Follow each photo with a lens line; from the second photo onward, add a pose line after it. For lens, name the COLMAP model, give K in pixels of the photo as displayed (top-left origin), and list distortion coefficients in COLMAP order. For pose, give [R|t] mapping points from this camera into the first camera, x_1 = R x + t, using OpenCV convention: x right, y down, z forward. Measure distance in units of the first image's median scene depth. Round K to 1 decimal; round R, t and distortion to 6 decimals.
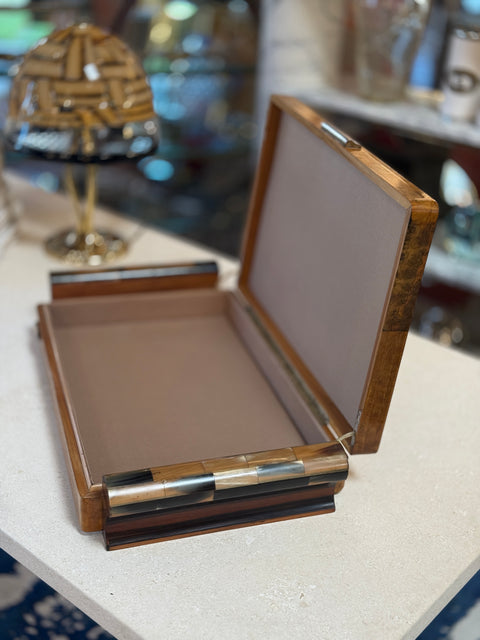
lens RADIAL K [[924.2, 0, 242.7], [0, 924.2, 304.8], [0, 0, 1]] dist [0.193166, -0.077114]
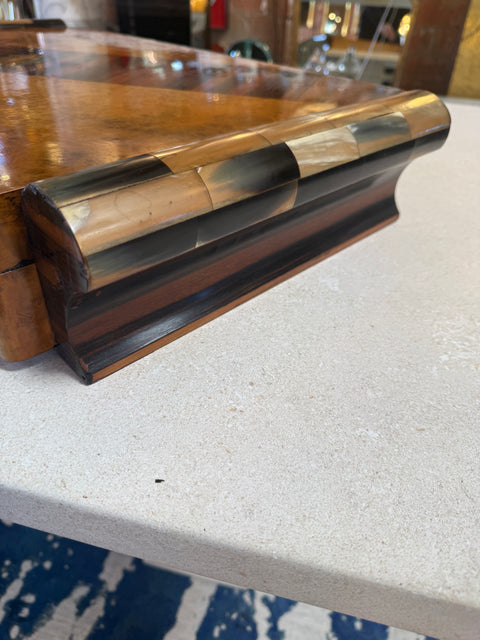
lens RADIAL K [[460.3, 0, 228.1], [0, 460.3, 322.6], [0, 0, 1]] dist [-0.005740, -0.003011]
pose [[0.894247, -0.289054, 0.341717, -0.151953], [0.220369, 0.948883, 0.225960, 0.204905], [-0.389564, -0.126760, 0.912235, 0.799352]]
